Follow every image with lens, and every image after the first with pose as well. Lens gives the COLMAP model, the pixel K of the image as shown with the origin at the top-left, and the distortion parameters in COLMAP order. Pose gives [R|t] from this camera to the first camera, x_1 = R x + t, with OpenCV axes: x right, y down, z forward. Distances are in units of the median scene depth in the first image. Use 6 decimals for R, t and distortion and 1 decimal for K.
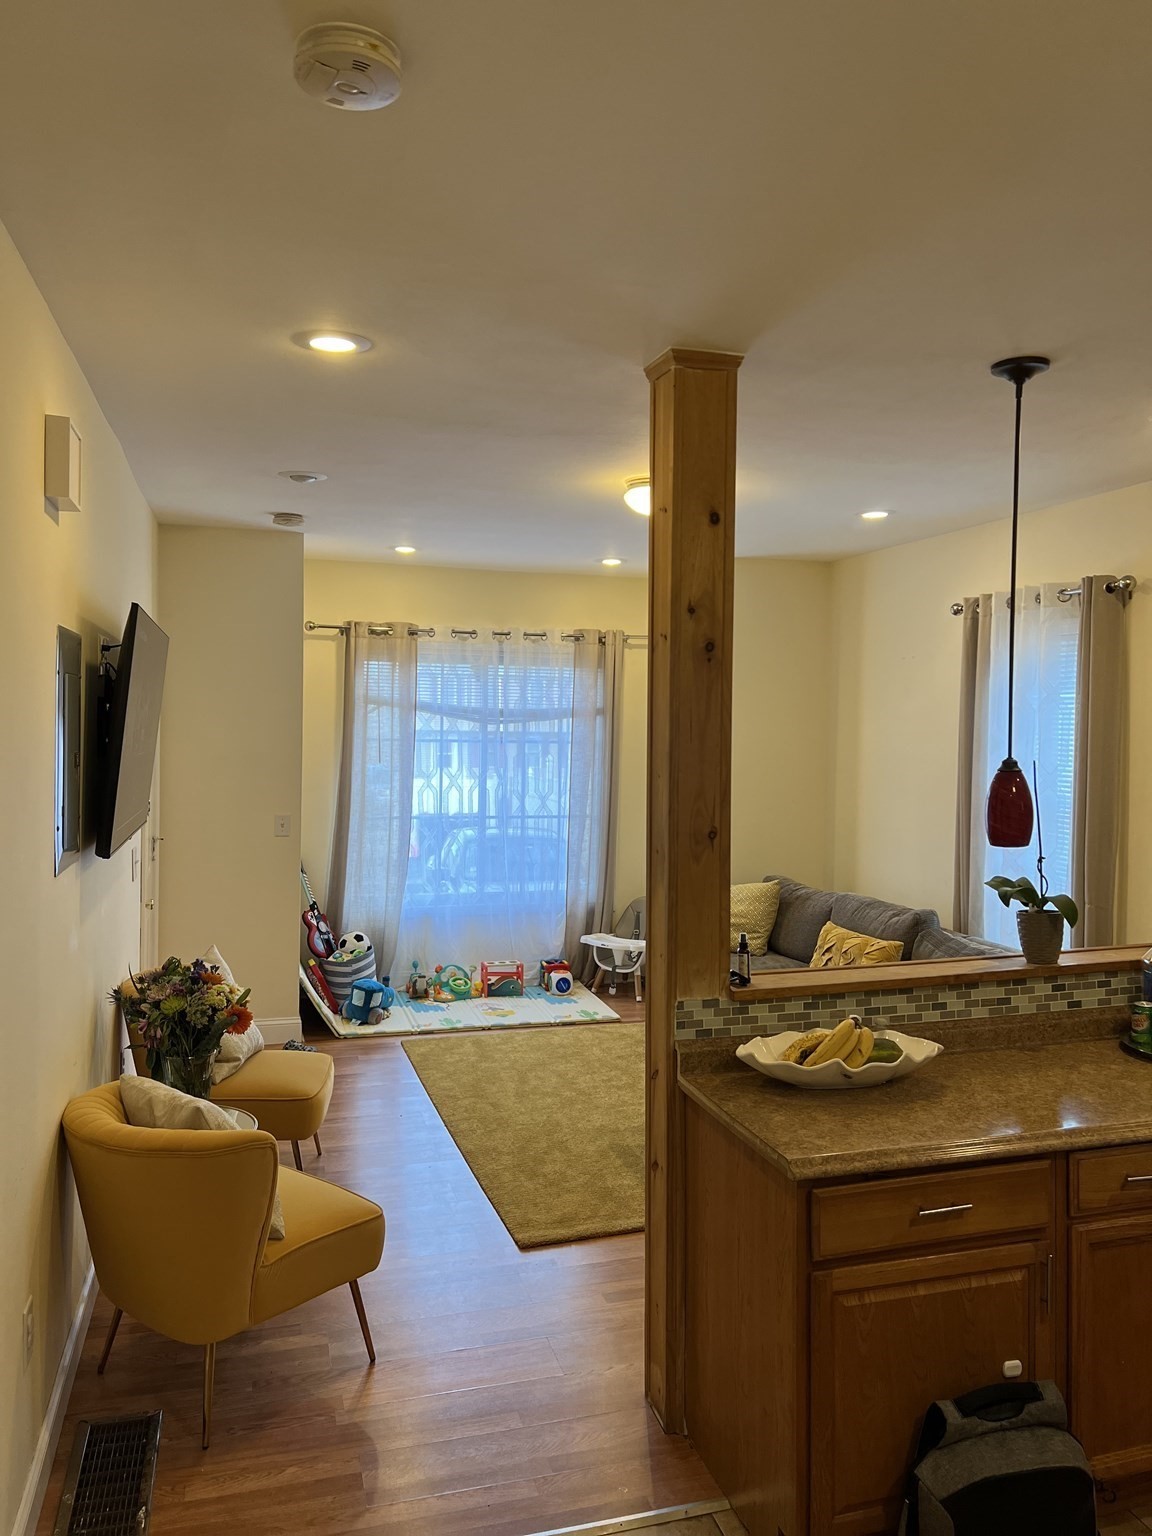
lens RADIAL K [[1143.8, 0, 576.1], [0, 1143.8, 761.3], [0, 0, 1]] dist [0.022365, -0.003550]
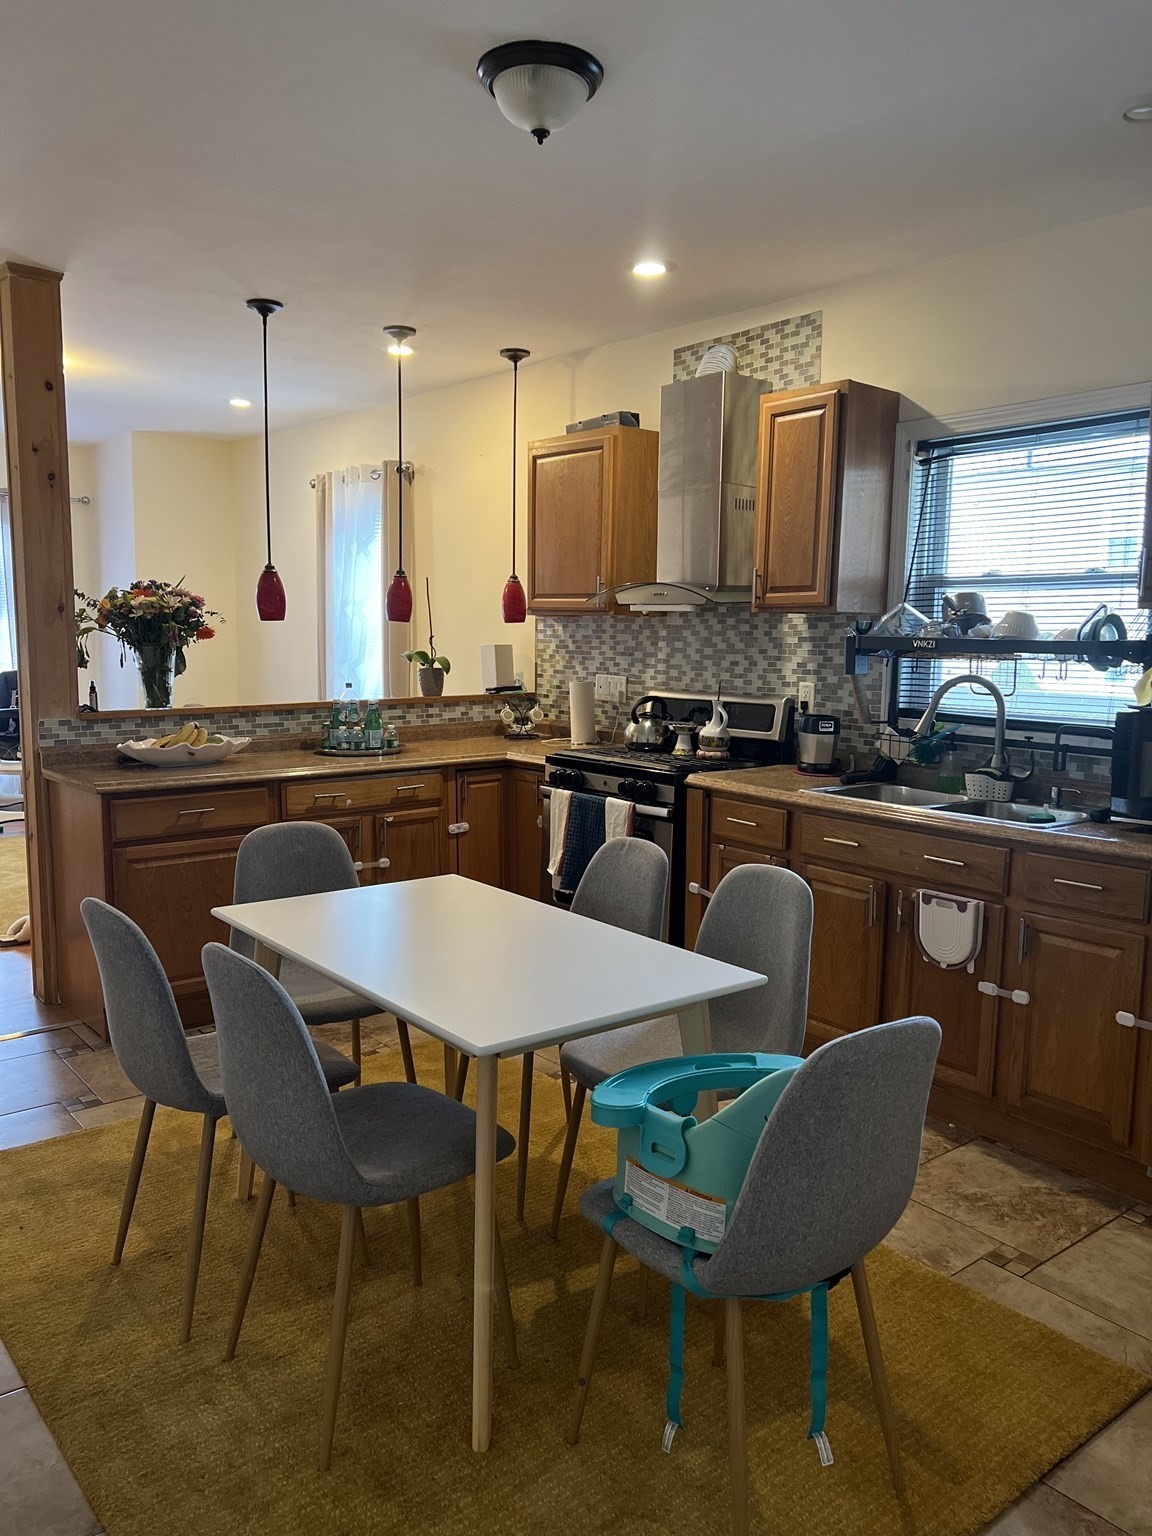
lens RADIAL K [[1143.8, 0, 574.5], [0, 1143.8, 774.2], [0, 0, 1]] dist [0.022365, -0.003550]
pose [[0.914490, -0.044525, 0.402152, 0.119123], [0.007223, 0.995565, 0.093800, 0.142493], [-0.404544, -0.082874, 0.910756, -0.626240]]
